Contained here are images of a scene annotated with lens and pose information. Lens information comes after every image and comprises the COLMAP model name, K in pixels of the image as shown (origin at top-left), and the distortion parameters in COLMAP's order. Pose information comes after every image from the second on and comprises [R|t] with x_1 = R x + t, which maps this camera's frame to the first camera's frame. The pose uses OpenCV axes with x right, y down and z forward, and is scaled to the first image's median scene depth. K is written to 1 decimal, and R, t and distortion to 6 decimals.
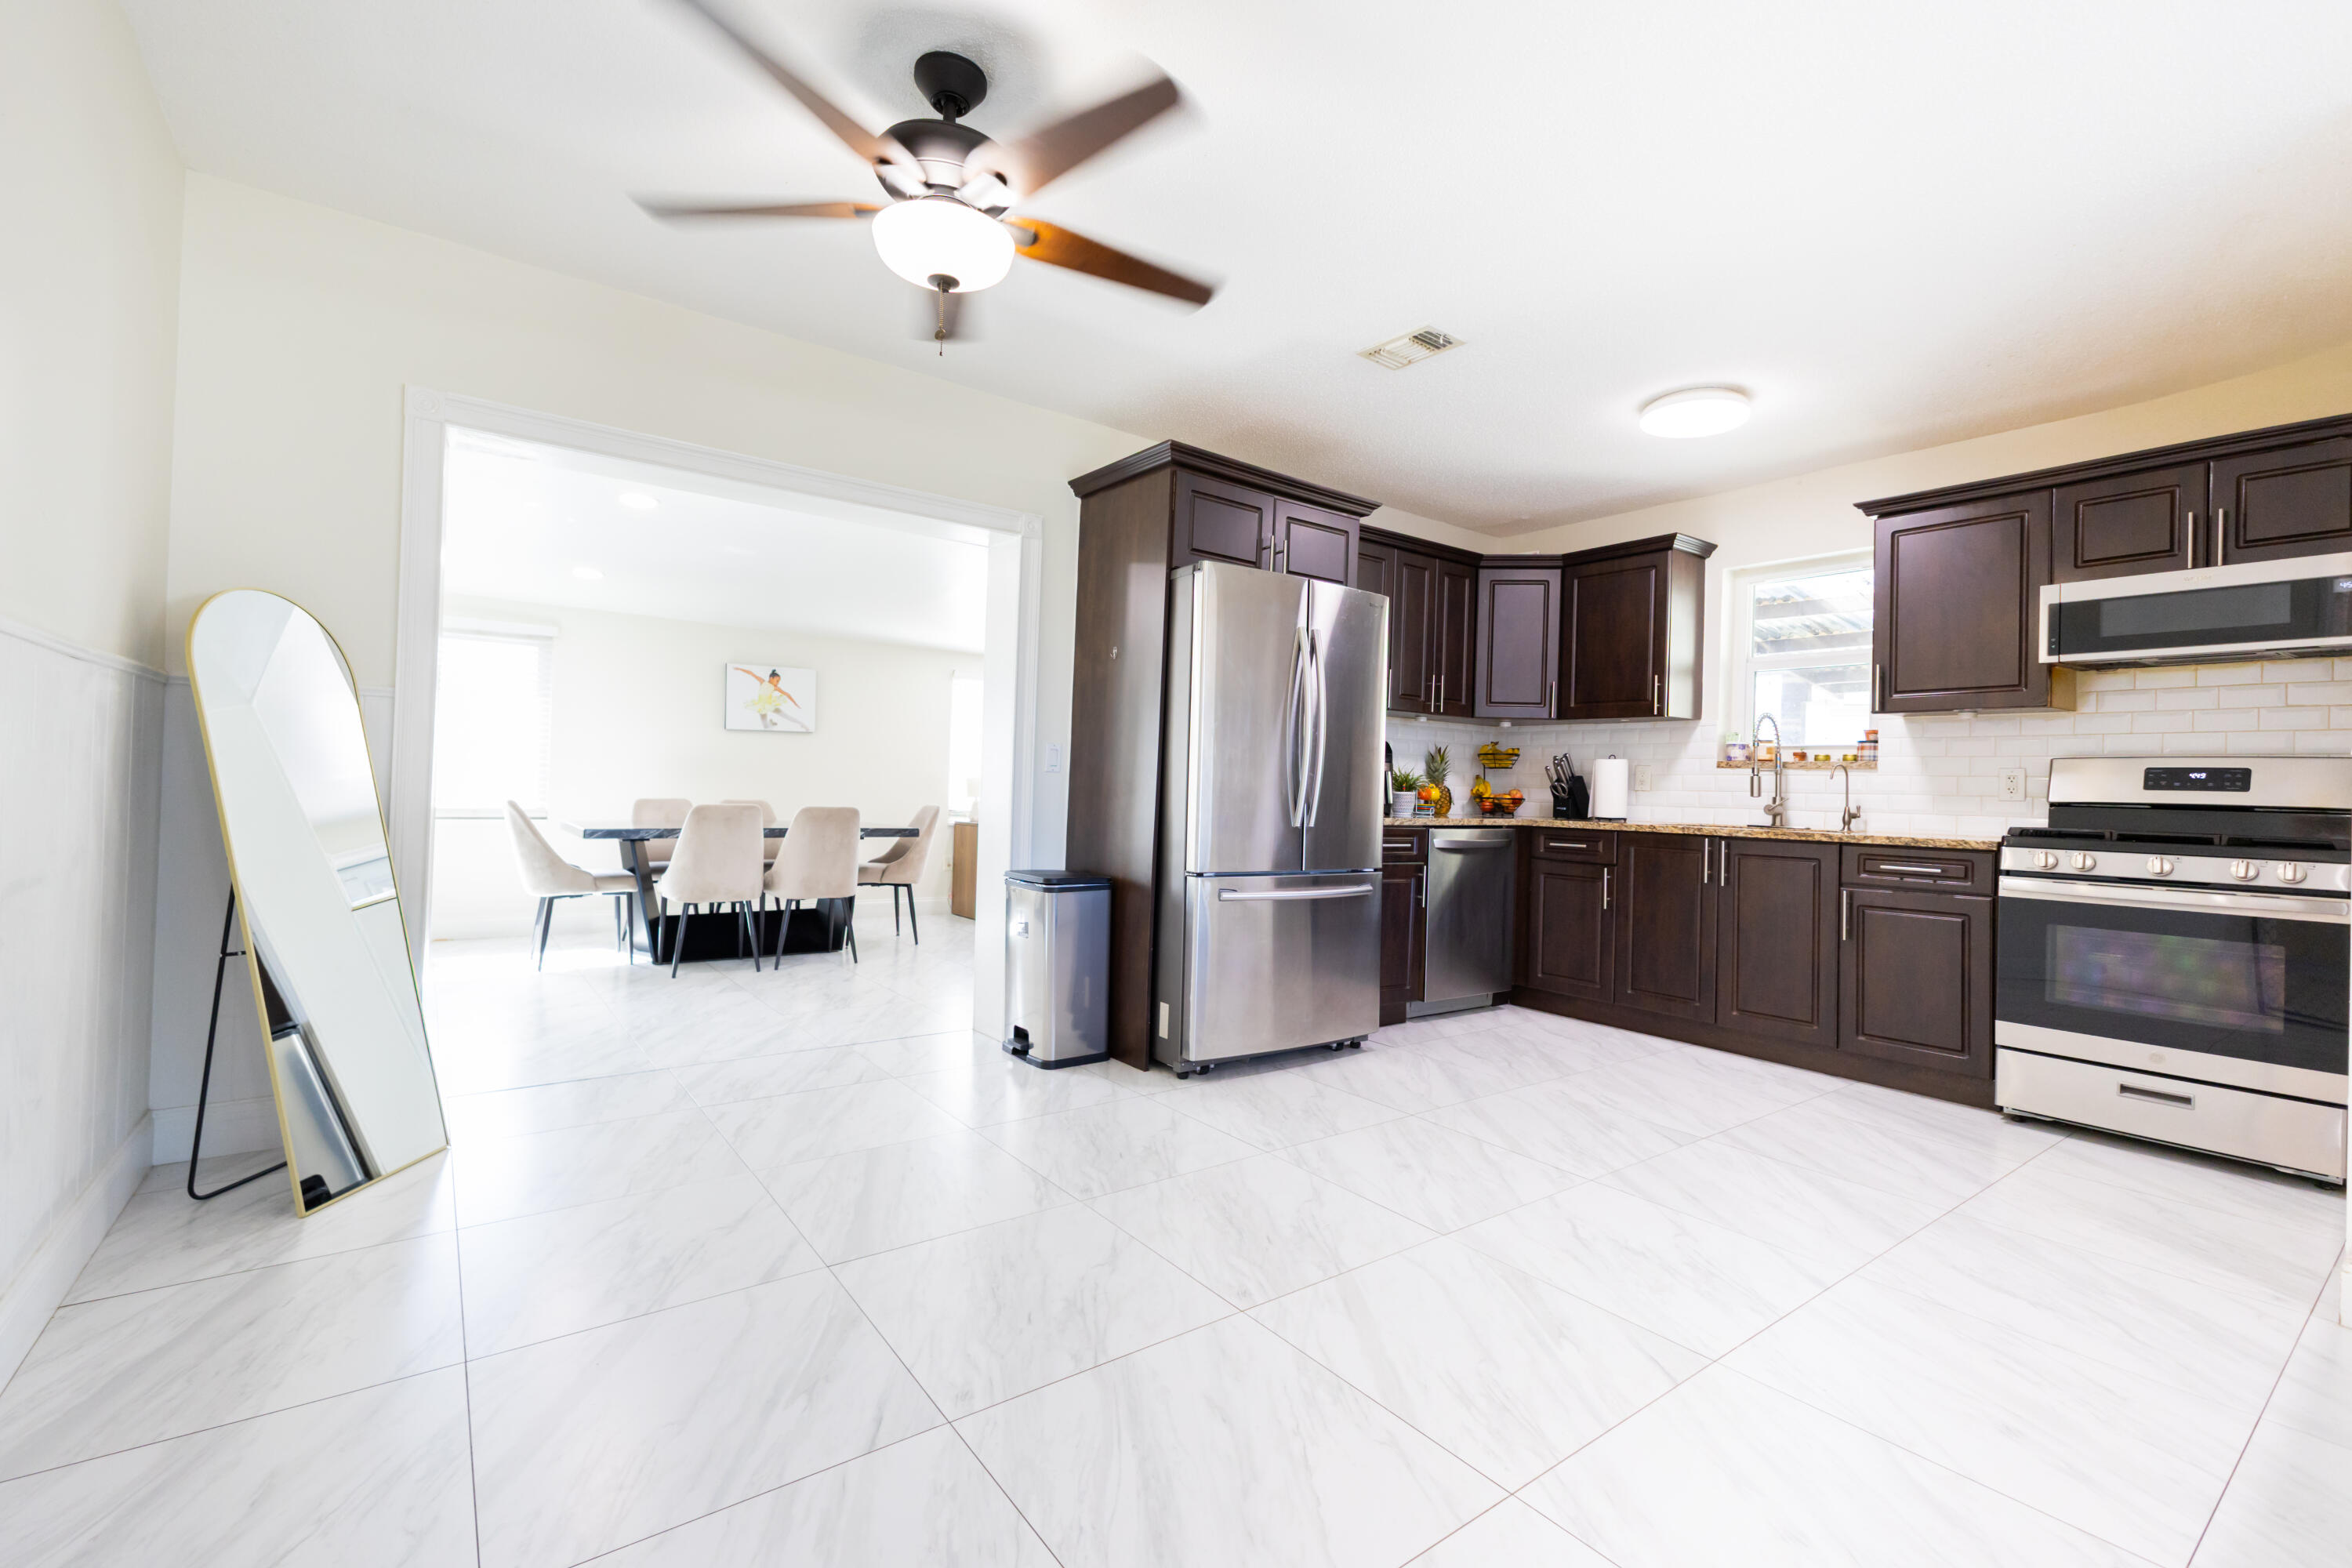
lens RADIAL K [[1041.4, 0, 1170.4], [0, 1041.4, 775.7], [0, 0, 1]] dist [0.014815, -0.005569]
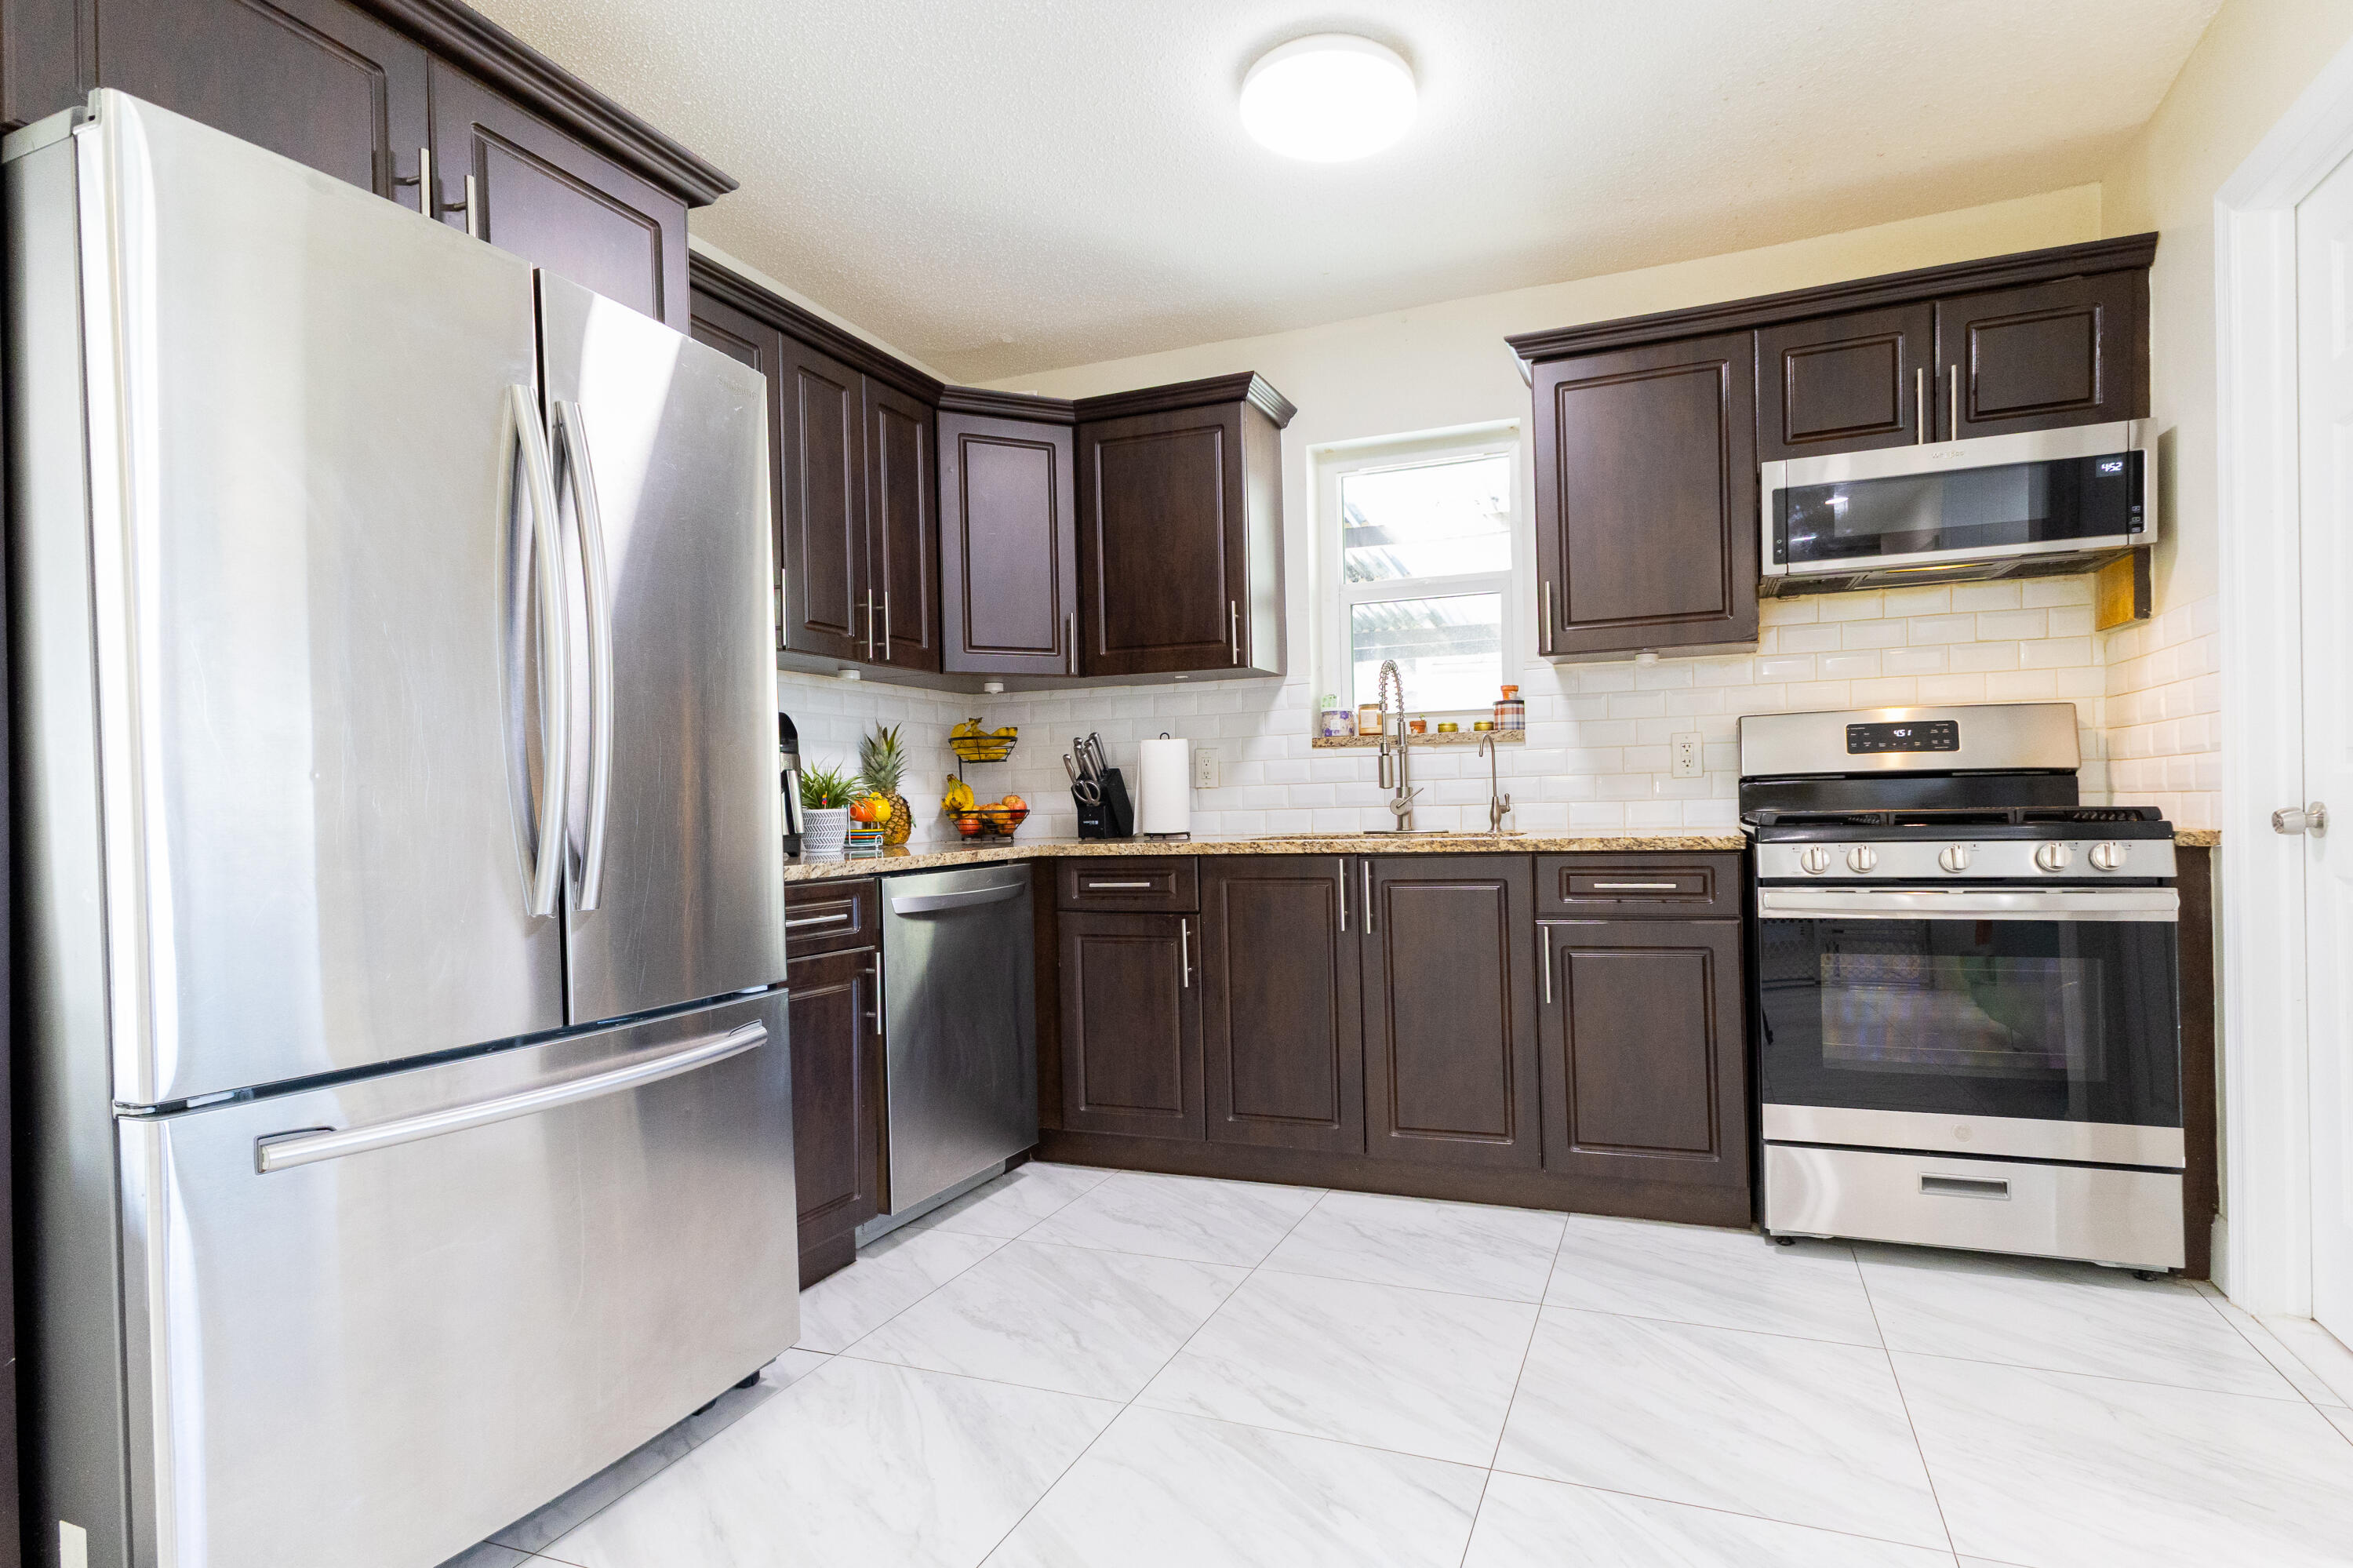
lens RADIAL K [[1190.6, 0, 1261.5], [0, 1190.6, 826.5], [0, 0, 1]] dist [0.003452, -0.000903]
pose [[0.838086, -0.060772, 0.542143, 0.095358], [0.042686, 0.998034, 0.045887, 0.006901], [-0.543866, -0.015315, 0.839032, 0.435737]]
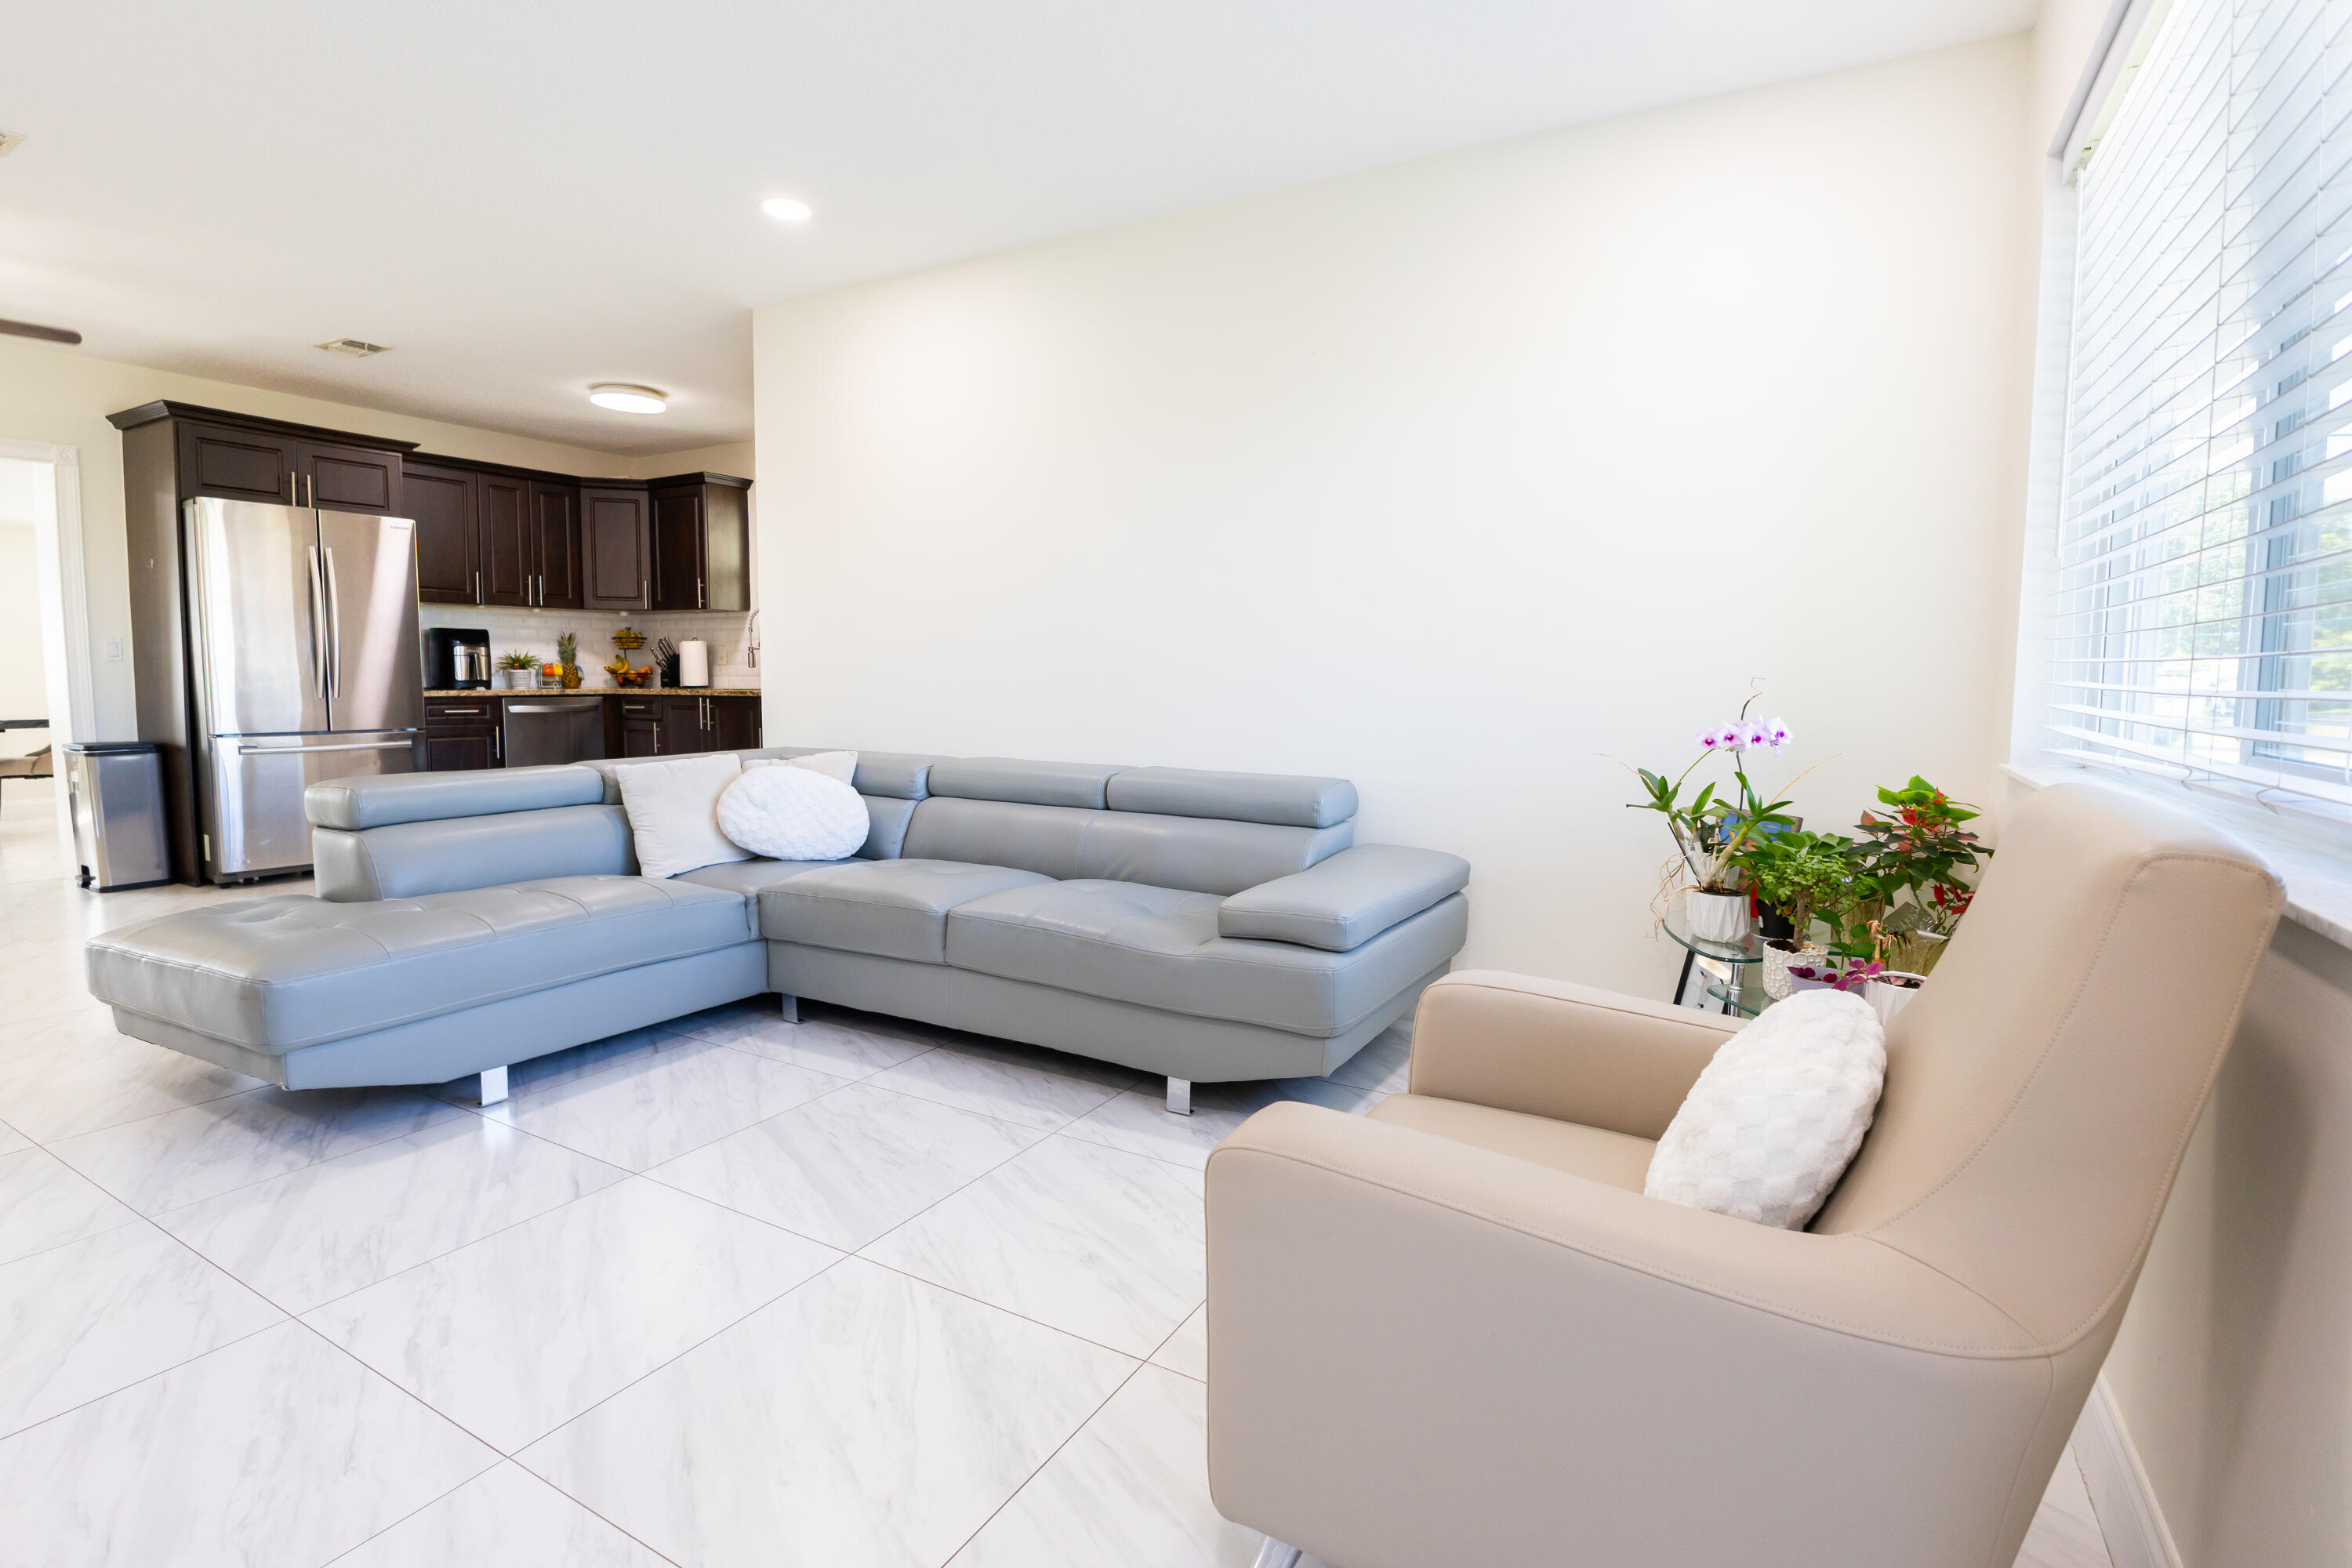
lens RADIAL K [[1113.0, 0, 1184.2], [0, 1113.0, 786.0], [0, 0, 1]] dist [-0.036203, -0.000273]
pose [[0.911130, -0.065565, 0.406870, 0.486213], [0.018129, 0.992684, 0.119369, 0.013018], [-0.411720, -0.101384, 0.905653, -0.632646]]
